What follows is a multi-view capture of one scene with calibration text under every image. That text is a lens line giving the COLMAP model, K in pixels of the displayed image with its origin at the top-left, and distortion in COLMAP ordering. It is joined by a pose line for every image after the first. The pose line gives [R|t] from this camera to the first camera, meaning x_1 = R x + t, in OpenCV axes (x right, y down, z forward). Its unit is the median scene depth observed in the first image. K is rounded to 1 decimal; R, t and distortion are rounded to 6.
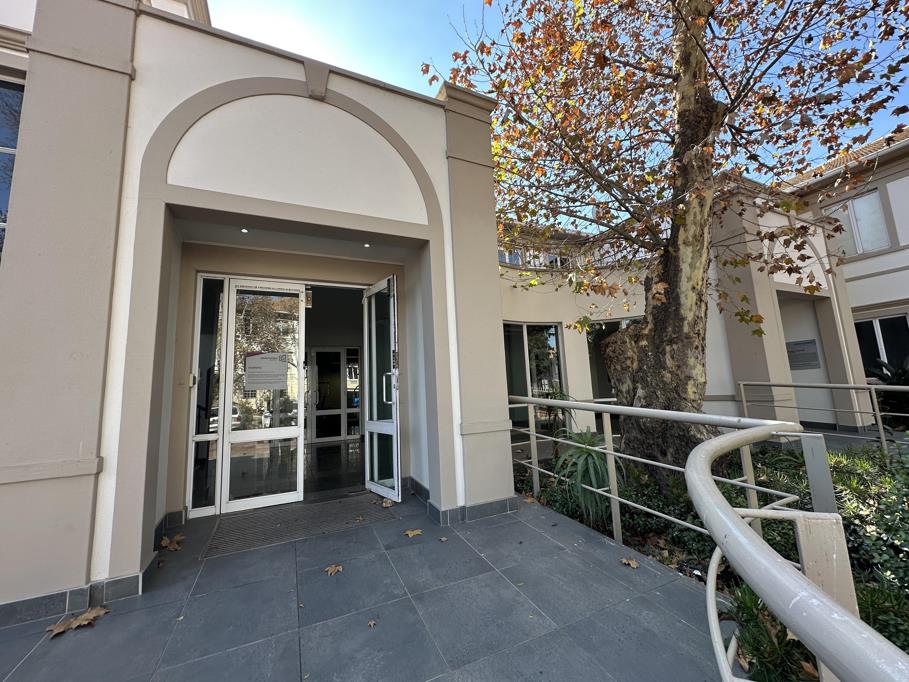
lens RADIAL K [[361.8, 0, 455.5], [0, 361.8, 338.8], [0, 0, 1]] dist [-0.002738, 0.000632]
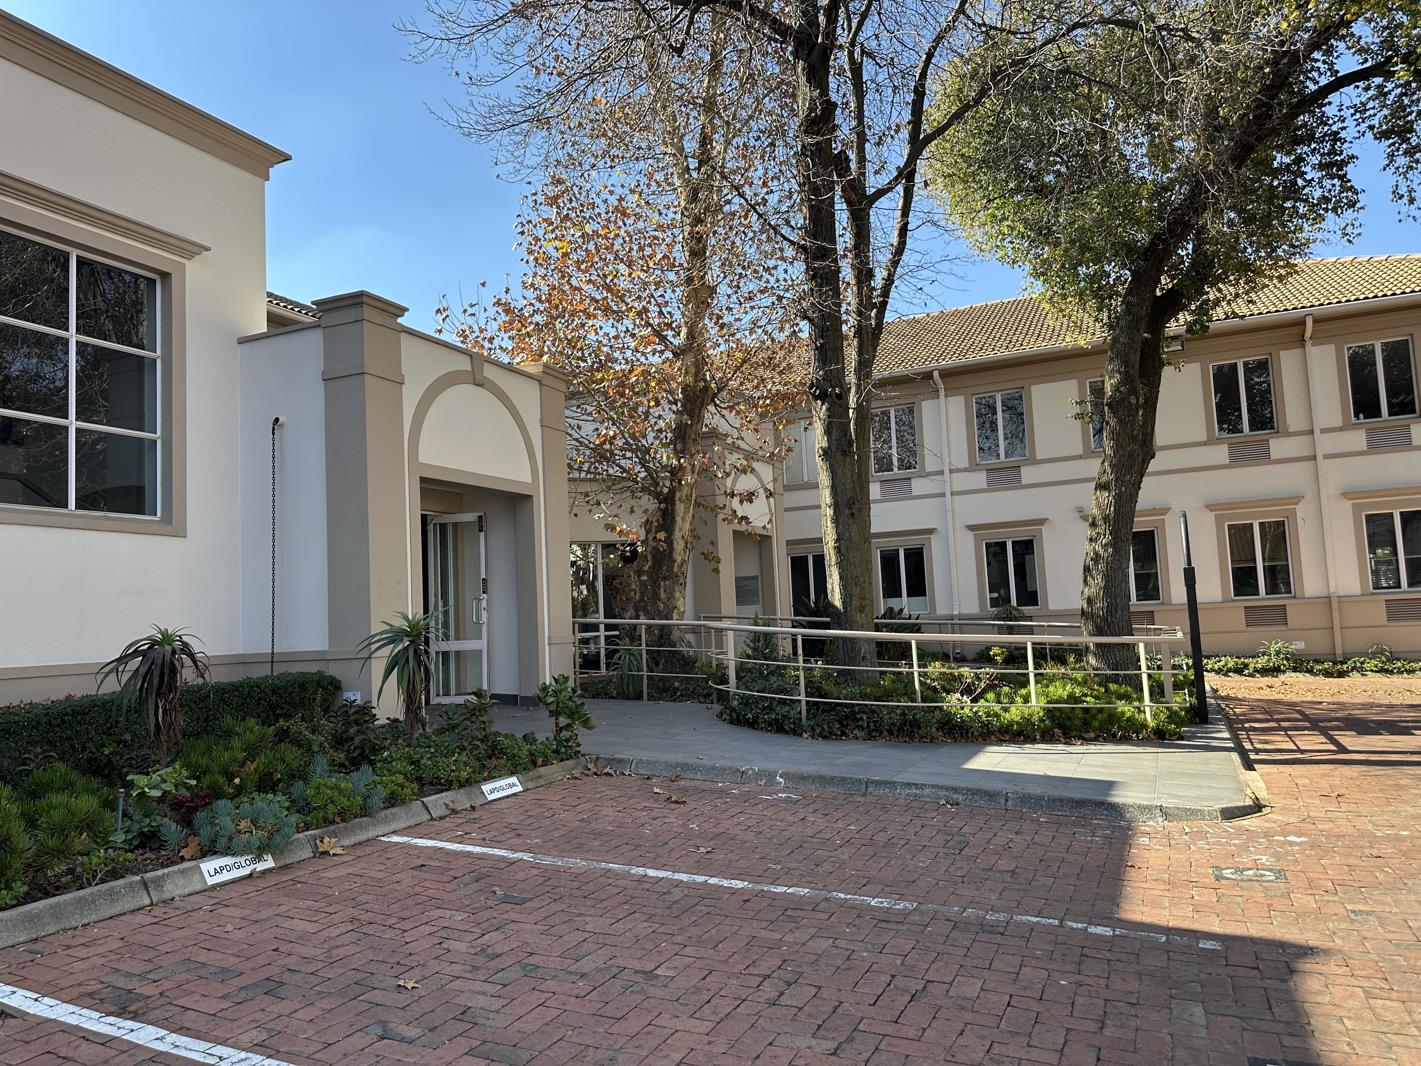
lens RADIAL K [[988.4, 0, 692.7], [0, 988.4, 537.8], [0, 0, 1]] dist [0.084539, -0.151150]
pose [[0.771020, 0.067514, 0.633223, -1.662865], [-0.081693, 0.996634, -0.006790, -0.129248], [-0.631550, -0.046494, 0.773940, -1.877835]]
